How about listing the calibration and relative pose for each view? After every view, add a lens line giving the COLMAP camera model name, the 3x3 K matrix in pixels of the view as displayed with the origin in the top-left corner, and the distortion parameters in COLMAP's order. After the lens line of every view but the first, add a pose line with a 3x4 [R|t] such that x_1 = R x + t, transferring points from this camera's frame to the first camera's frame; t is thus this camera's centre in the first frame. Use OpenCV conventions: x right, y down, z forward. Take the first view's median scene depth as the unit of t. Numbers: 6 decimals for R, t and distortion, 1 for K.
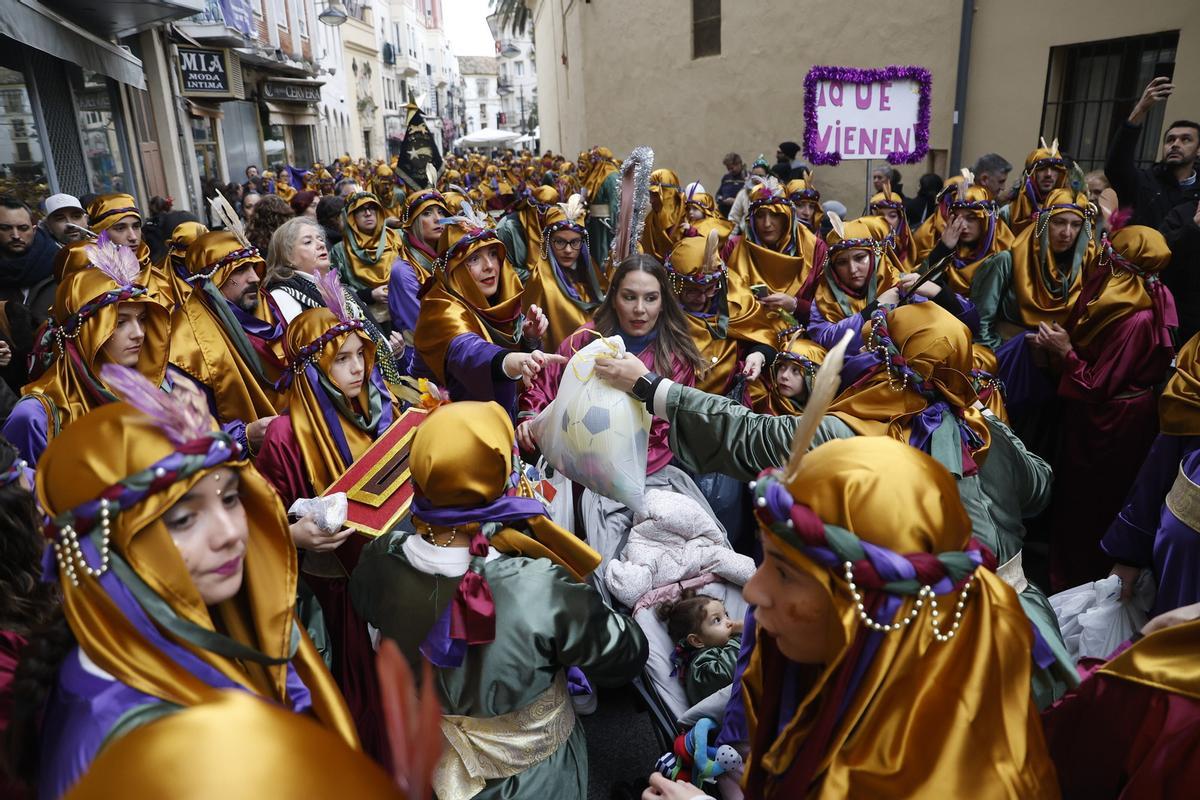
lens RADIAL K [[837.0, 0, 590.8], [0, 837.0, 405.4], [0, 0, 1]] dist [-0.107205, 0.082177]
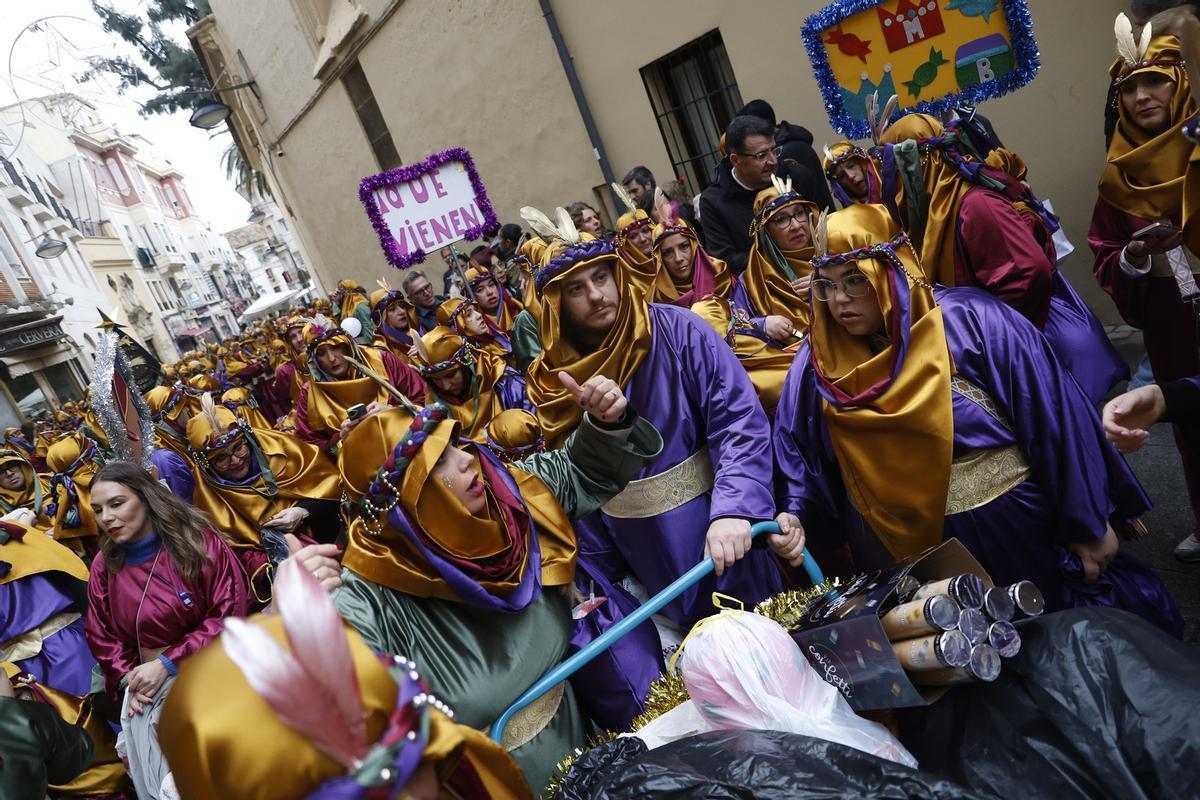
lens RADIAL K [[837.0, 0, 603.3], [0, 837.0, 393.6], [0, 0, 1]] dist [-0.107205, 0.082177]
pose [[0.912773, -0.368903, 0.175373, 0.047390], [0.385991, 0.919459, -0.074878, 0.002563], [-0.133625, 0.136039, 0.981650, 0.001373]]
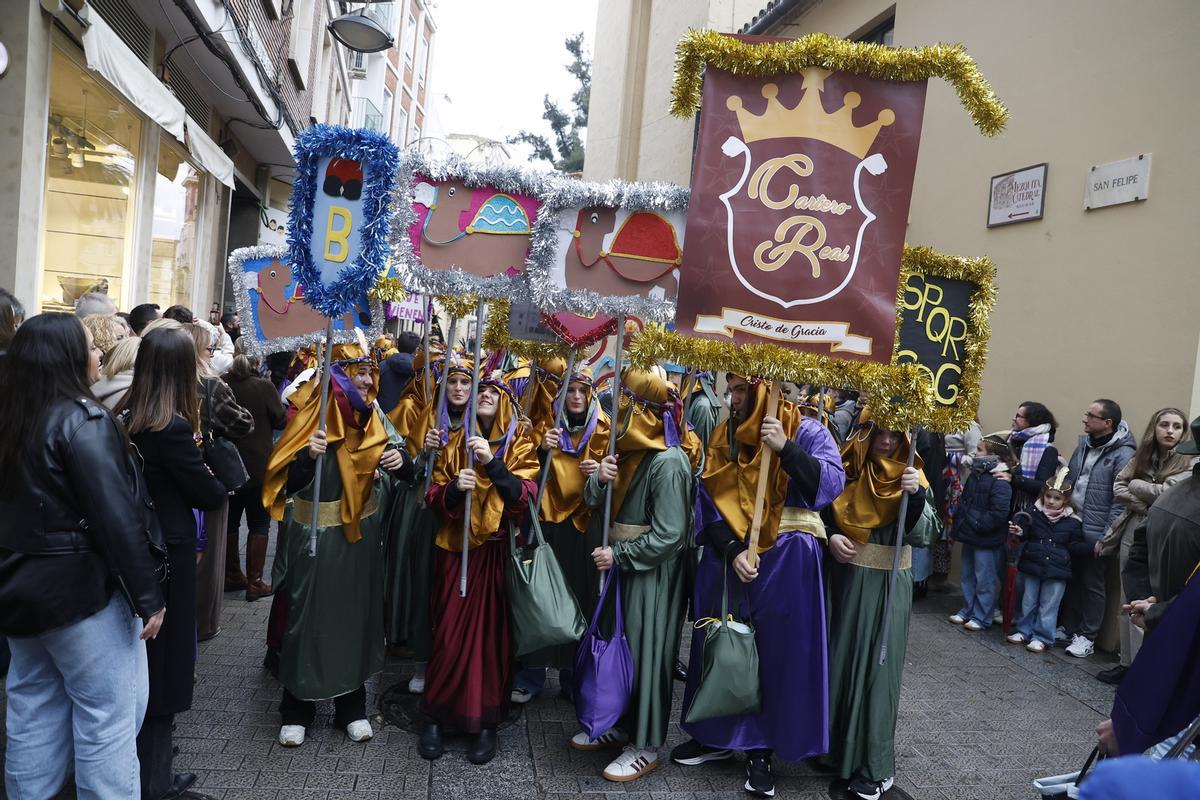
lens RADIAL K [[837.0, 0, 593.6], [0, 837.0, 390.9], [0, 0, 1]] dist [-0.107205, 0.082177]
pose [[0.986187, 0.132921, -0.098833, 0.147979], [-0.155012, 0.950898, -0.267888, 0.109498], [0.058372, 0.279508, 0.958367, -0.318348]]
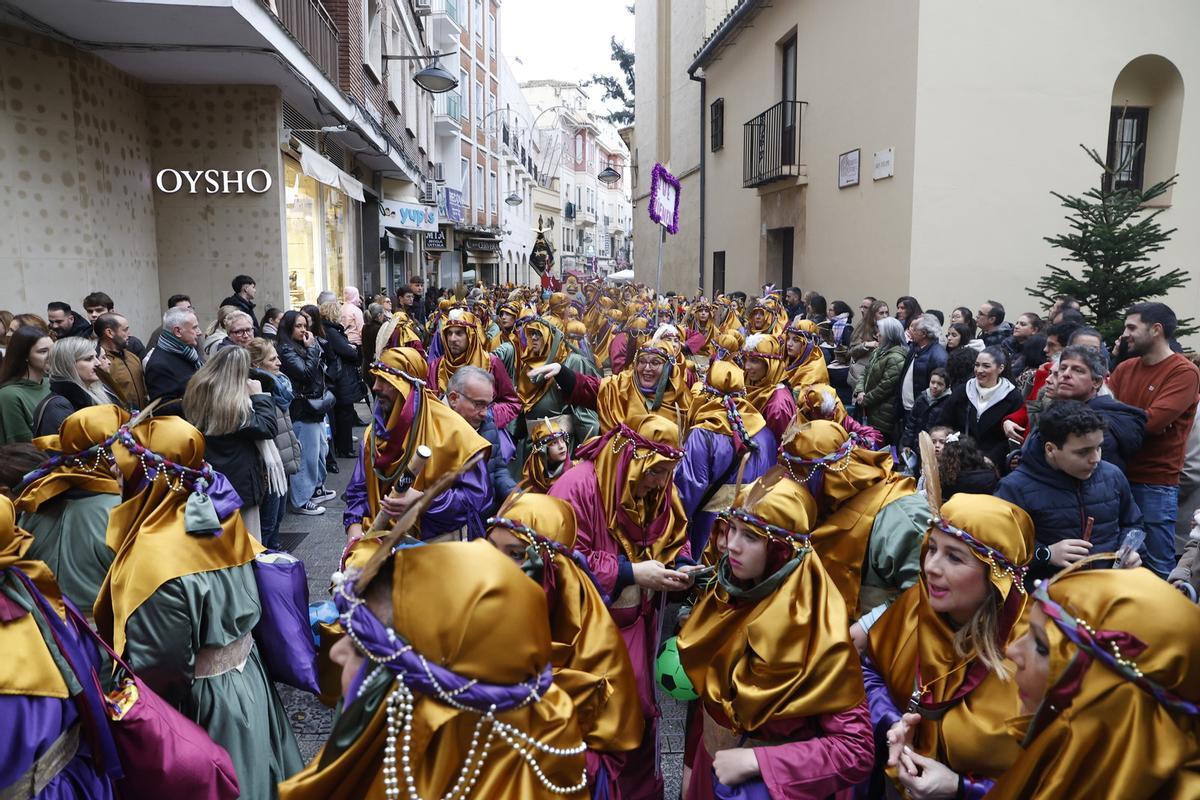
lens RADIAL K [[837.0, 0, 604.1], [0, 837.0, 403.4], [0, 0, 1]] dist [-0.107205, 0.082177]
pose [[0.975560, 0.073937, -0.206922, 0.242389], [-0.106347, 0.982924, -0.150170, 0.161228], [0.192285, 0.168505, 0.966764, -0.525972]]
